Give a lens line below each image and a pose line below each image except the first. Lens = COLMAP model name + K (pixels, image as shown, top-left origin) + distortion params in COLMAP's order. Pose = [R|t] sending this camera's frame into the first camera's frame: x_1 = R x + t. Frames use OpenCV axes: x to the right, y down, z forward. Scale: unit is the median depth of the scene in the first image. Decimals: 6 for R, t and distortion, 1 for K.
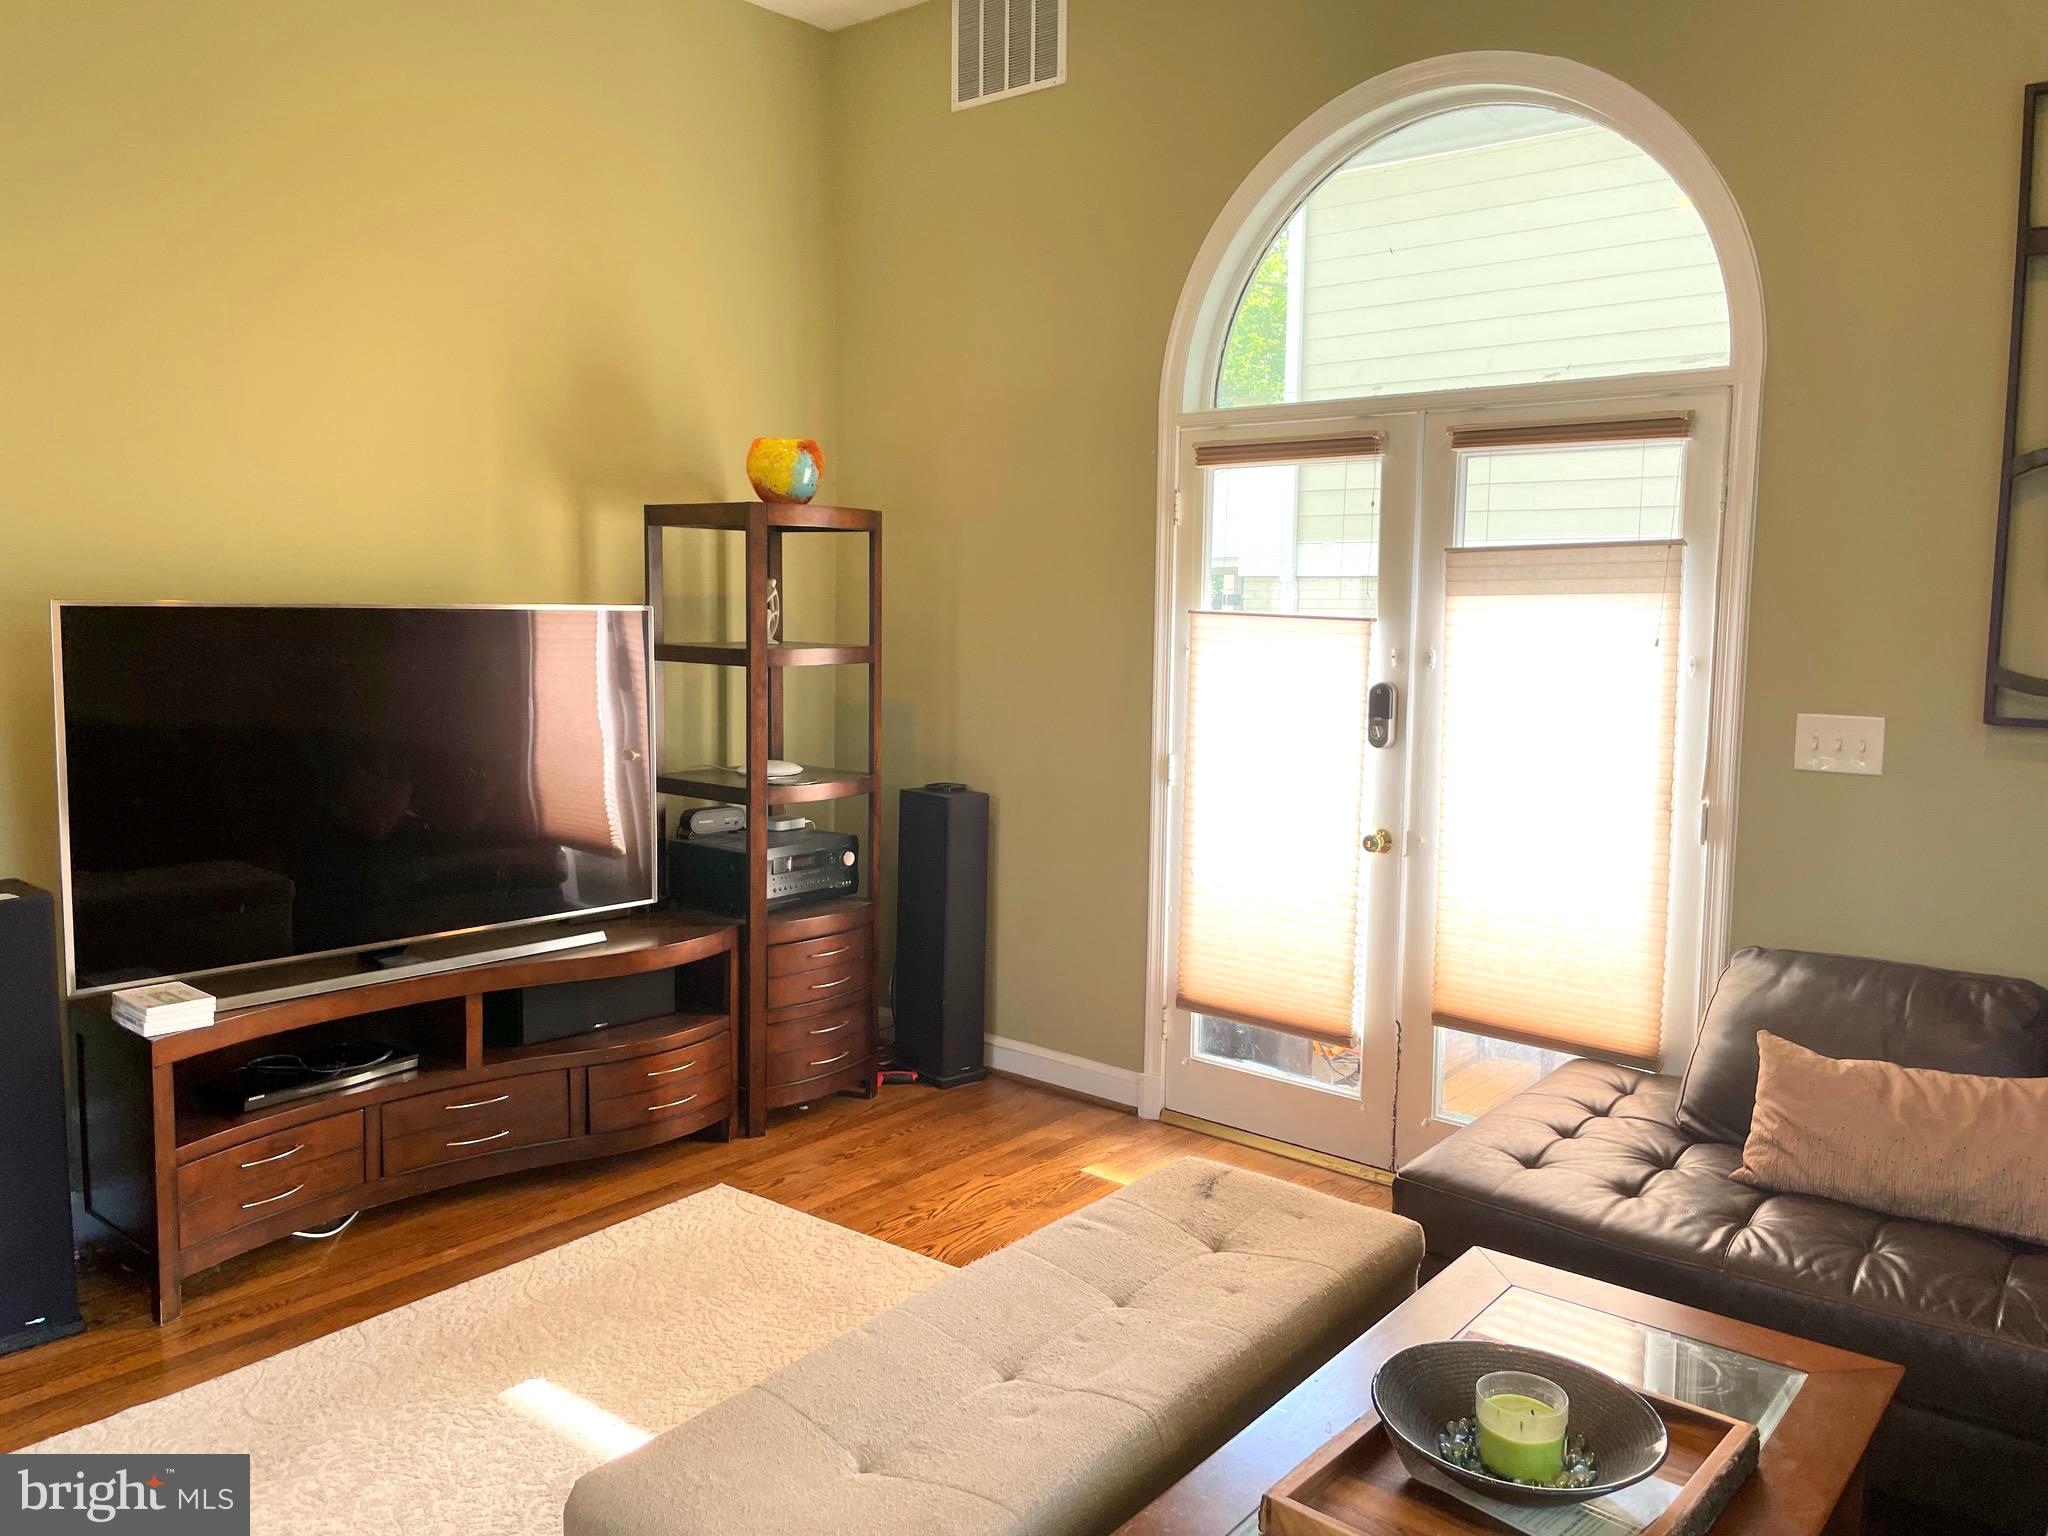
lens RADIAL K [[1556.7, 0, 1026.9], [0, 1556.7, 755.6], [0, 0, 1]] dist [0.086883, -0.124834]
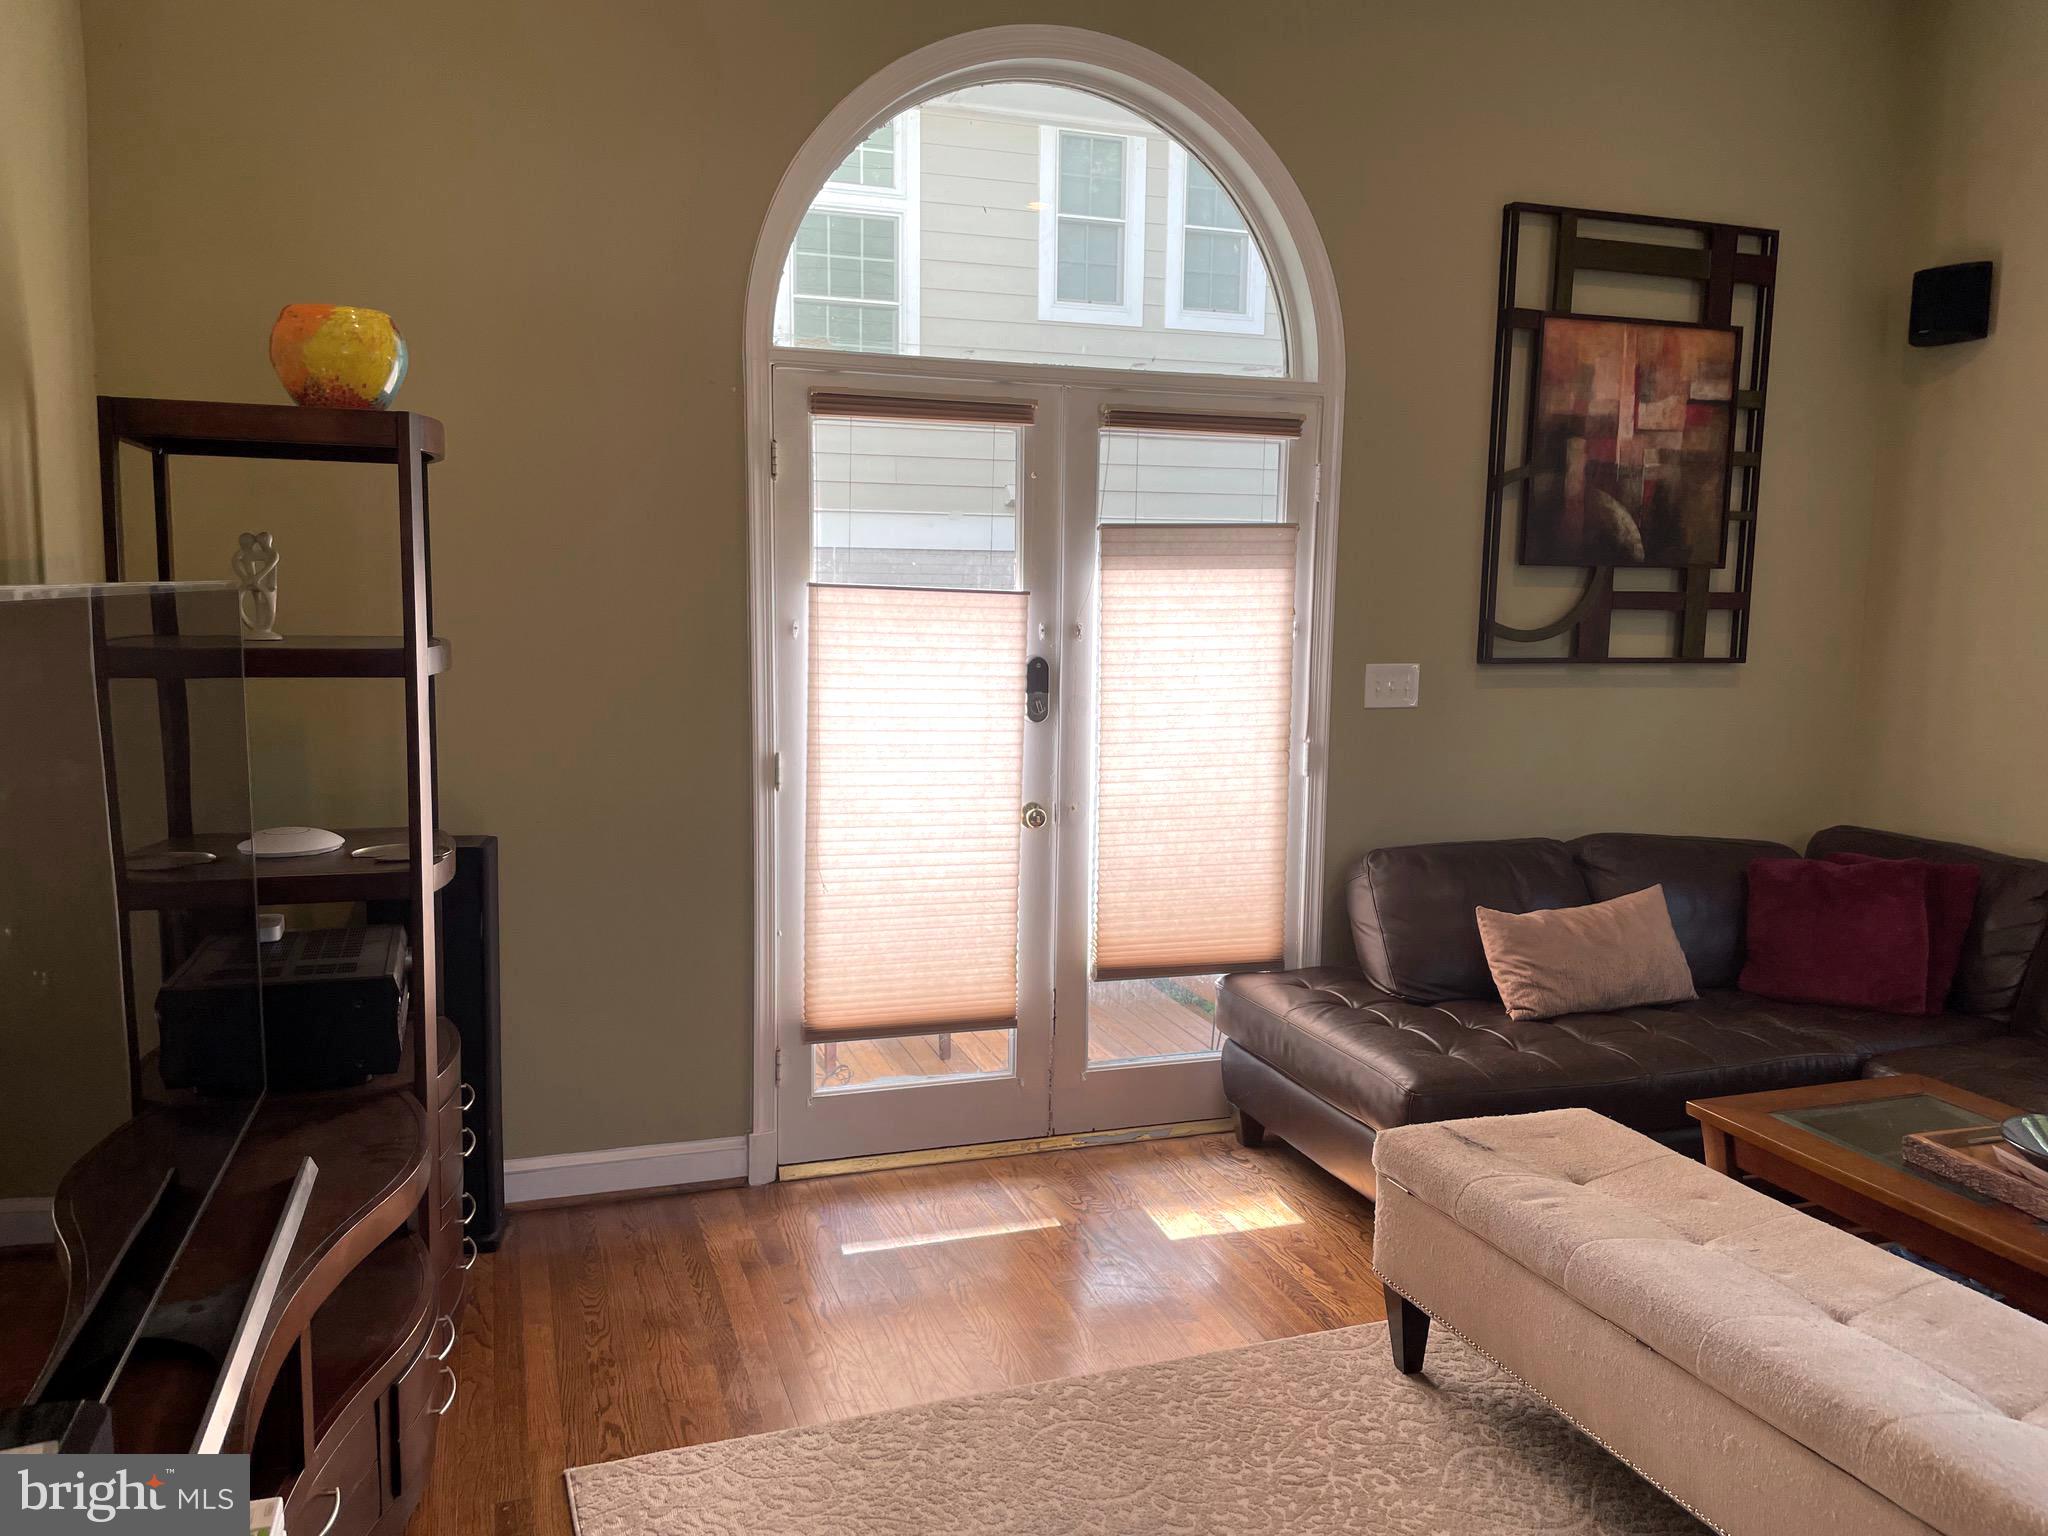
lens RADIAL K [[1556.7, 0, 1031.8], [0, 1556.7, 774.6], [0, 0, 1]] dist [0.086883, -0.124834]
pose [[0.514877, -0.109770, 0.850207, -0.626696], [0.078452, 0.993640, 0.080779, -0.052428], [-0.853667, 0.025109, 0.520214, 0.491403]]
